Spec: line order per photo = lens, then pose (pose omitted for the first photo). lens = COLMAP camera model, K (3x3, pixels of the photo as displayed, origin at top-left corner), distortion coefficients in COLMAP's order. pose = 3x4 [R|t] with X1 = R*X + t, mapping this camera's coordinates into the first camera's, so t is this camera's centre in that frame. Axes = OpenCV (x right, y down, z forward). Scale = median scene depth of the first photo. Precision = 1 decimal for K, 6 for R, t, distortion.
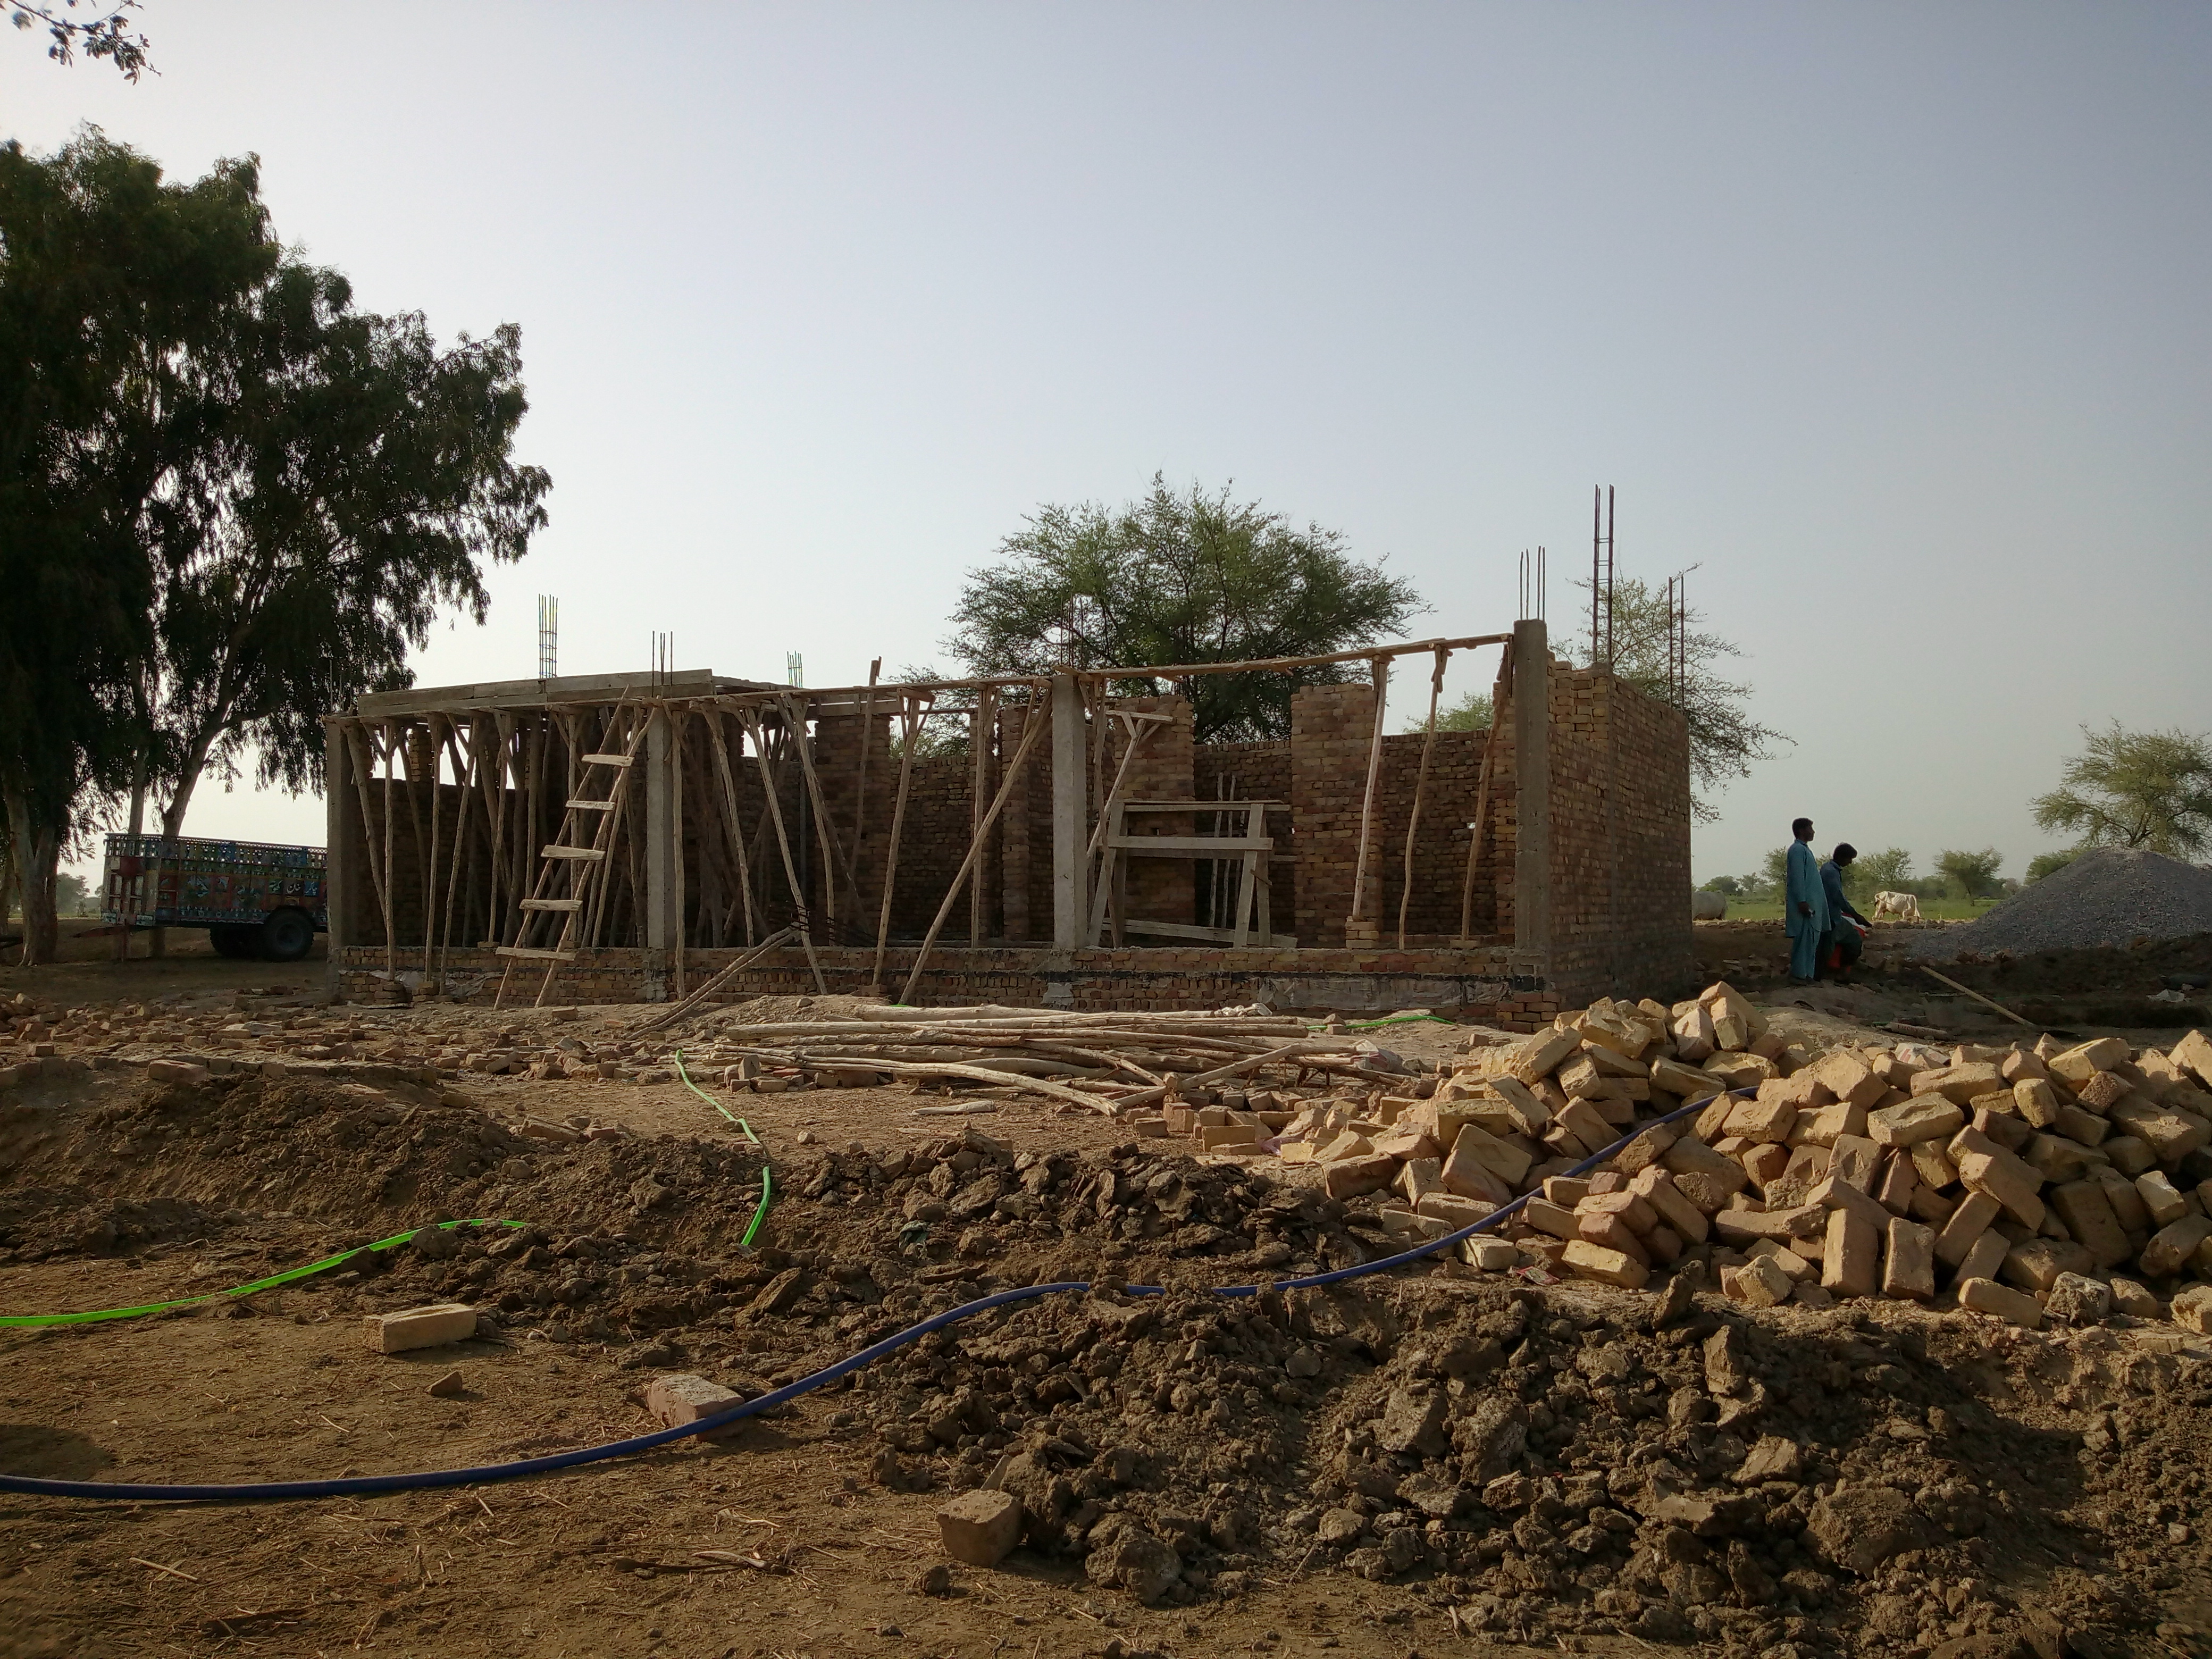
lens RADIAL K [[1766.1, 0, 1045.6], [0, 1766.1, 879.9], [0, 0, 1]] dist [0.080868, -0.129950]
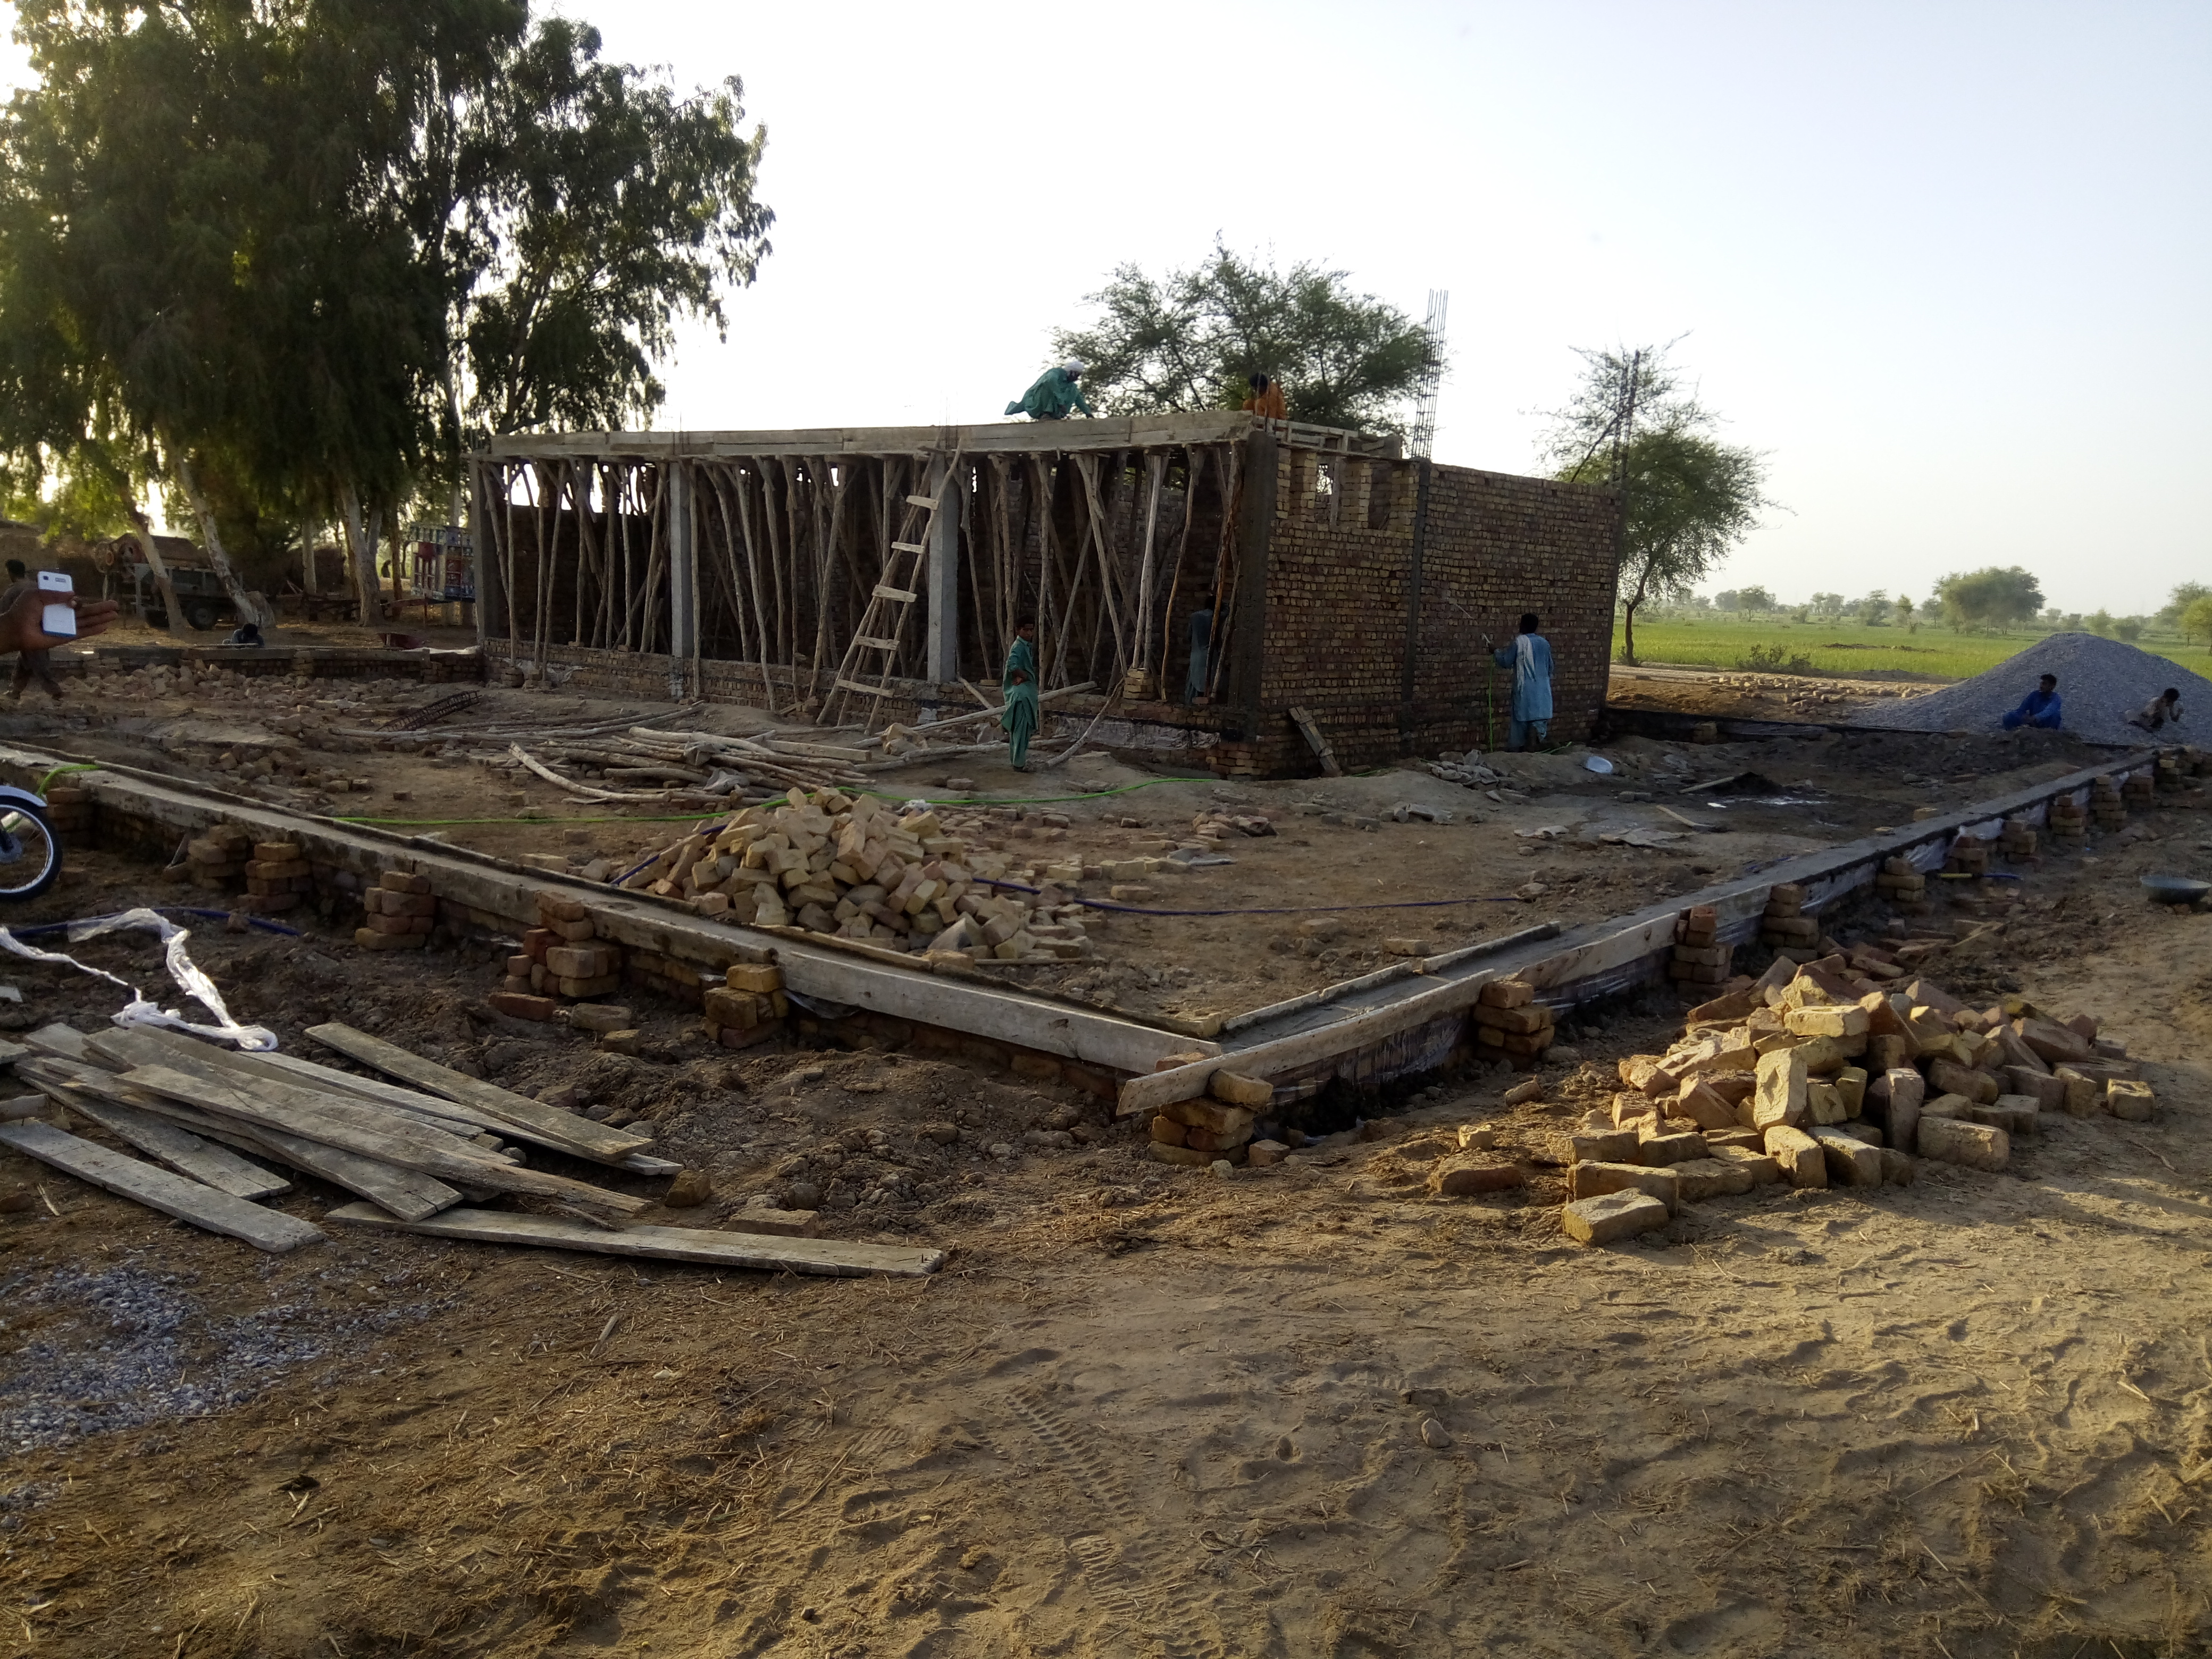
lens RADIAL K [[1708.3, 0, 1080.7], [0, 1708.3, 833.9], [0, 0, 1]] dist [0.109966, -0.185908]
pose [[0.978726, 0.076930, -0.190202, 0.302818], [-0.047103, 0.986532, 0.156638, -0.042294], [0.199691, -0.144347, 0.969168, -0.143145]]
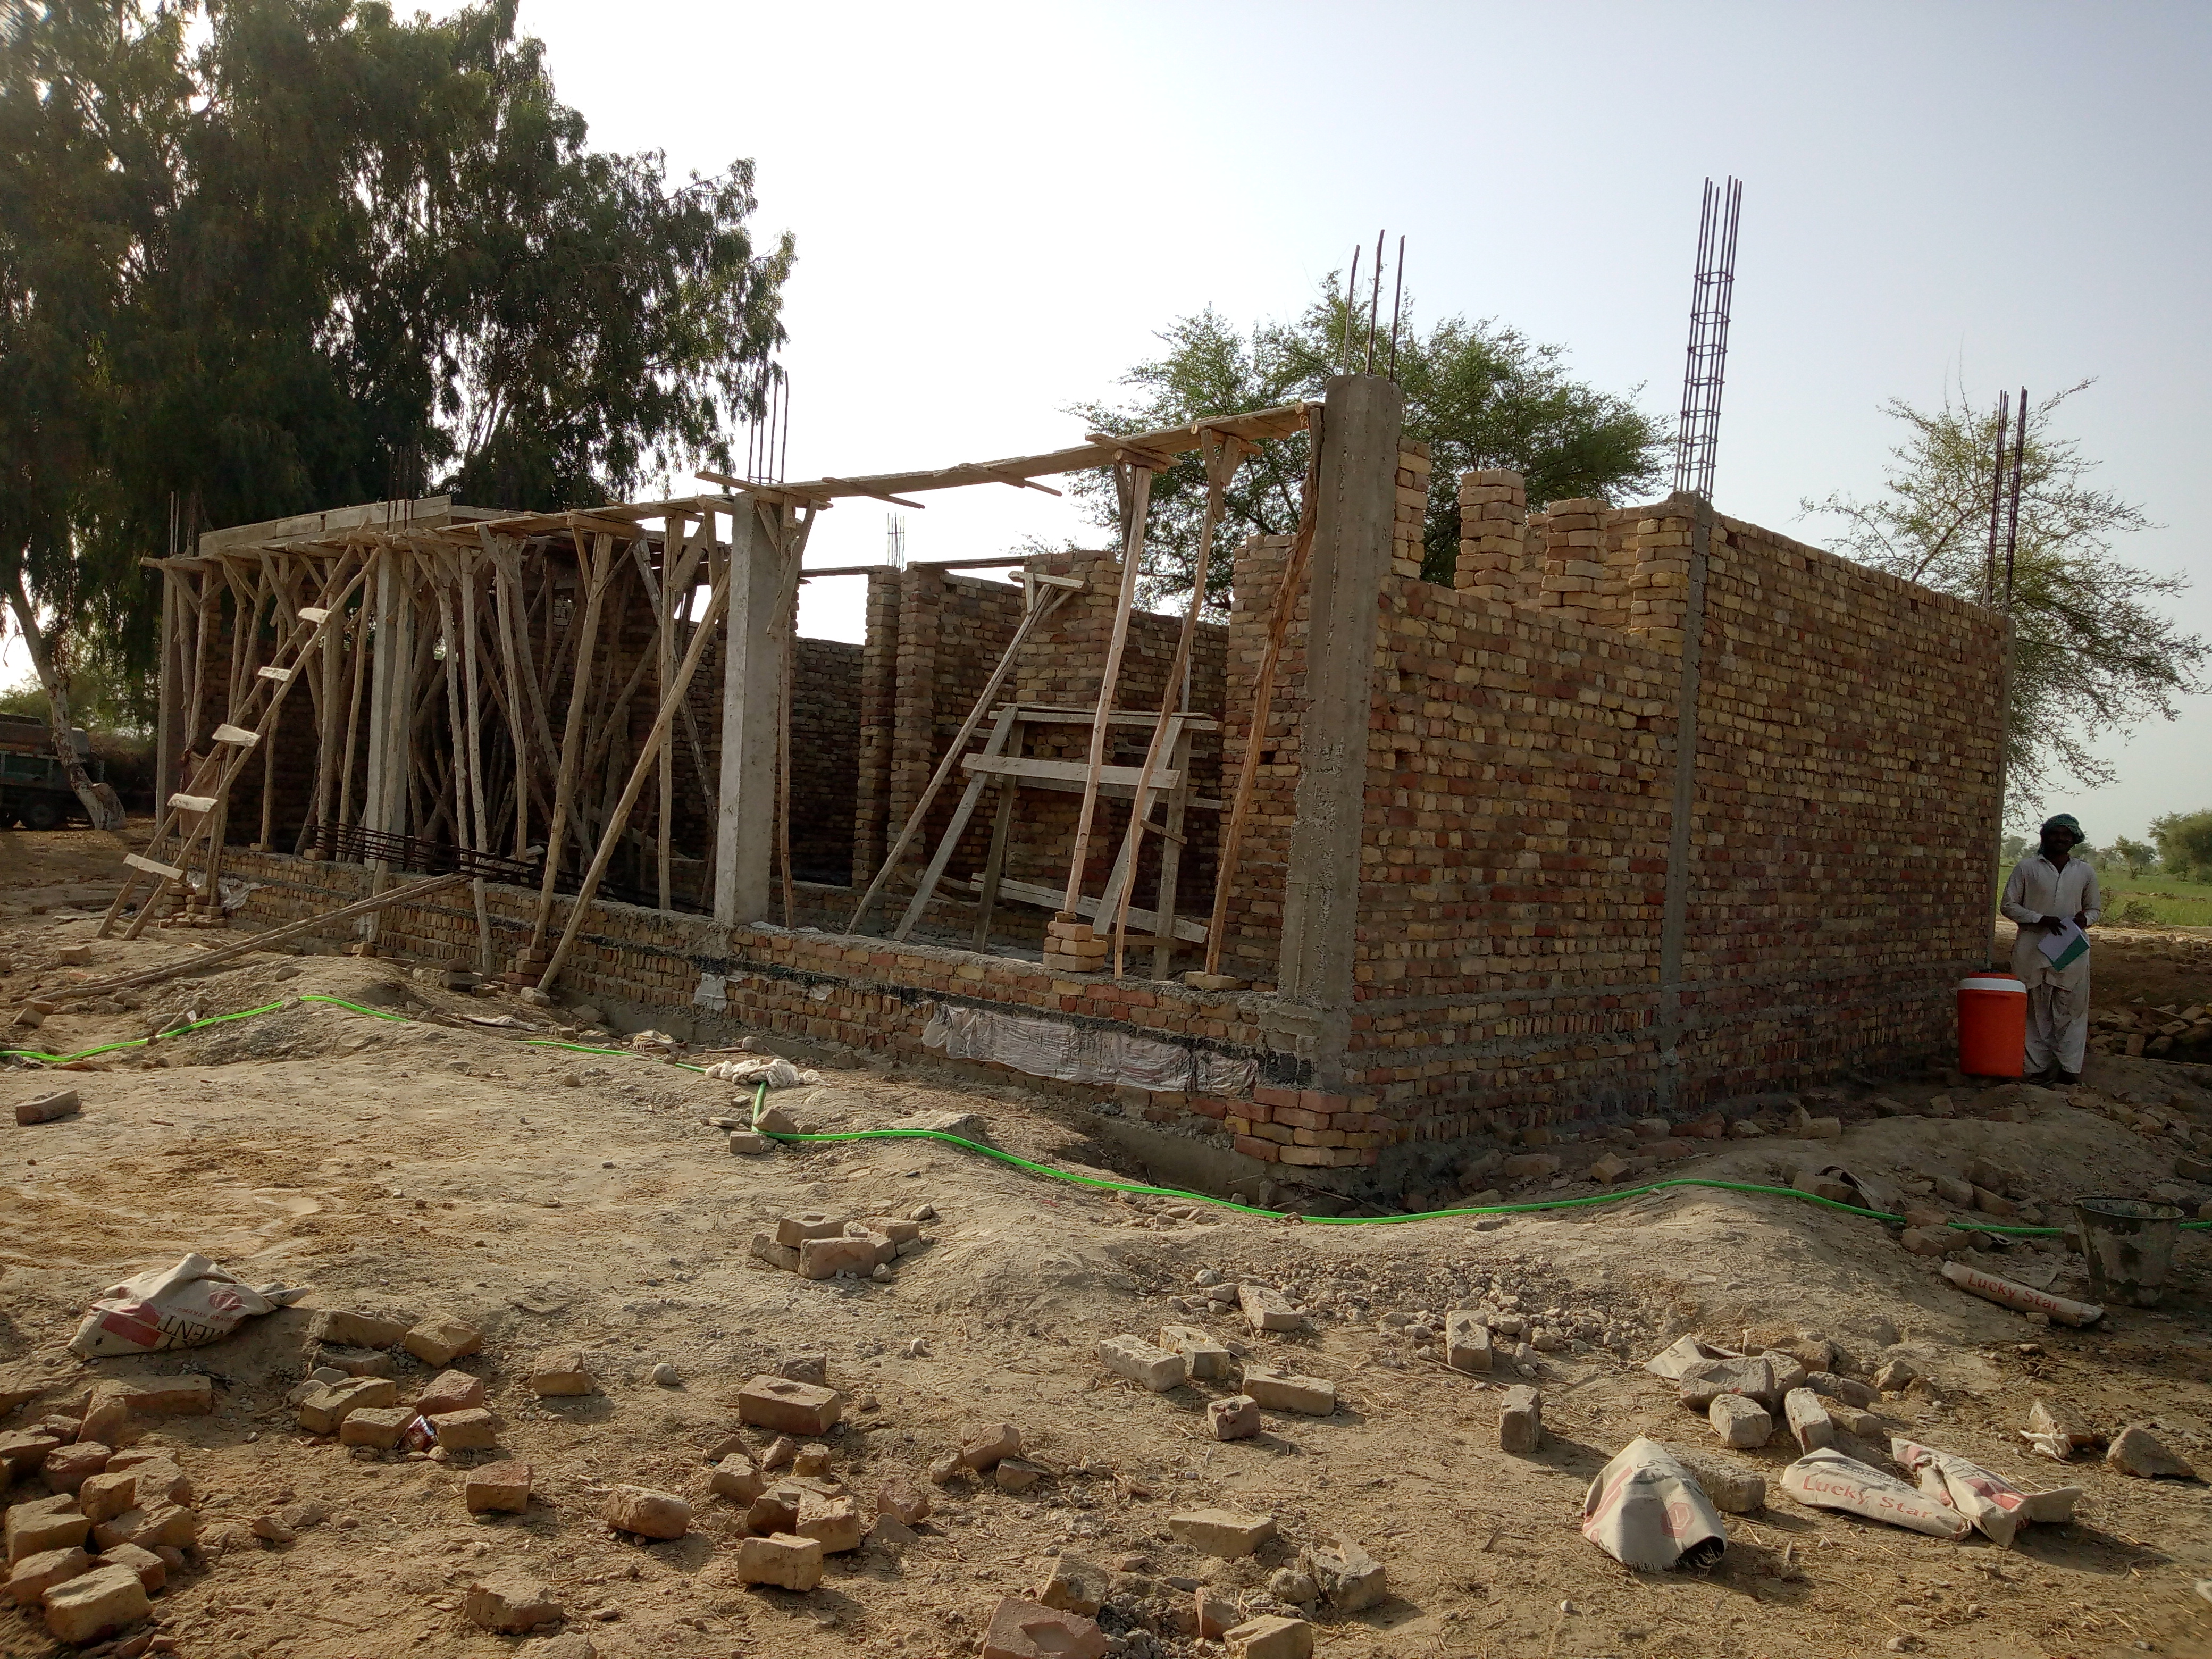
lens RADIAL K [[1764.7, 0, 1063.4], [0, 1764.7, 886.5], [0, 0, 1]] dist [0.027347, -0.132813]
pose [[0.956286, 0.075666, -0.282474, 0.266594], [-0.060849, 0.996289, 0.060875, -0.017895], [0.286032, -0.041026, 0.957341, 0.362213]]
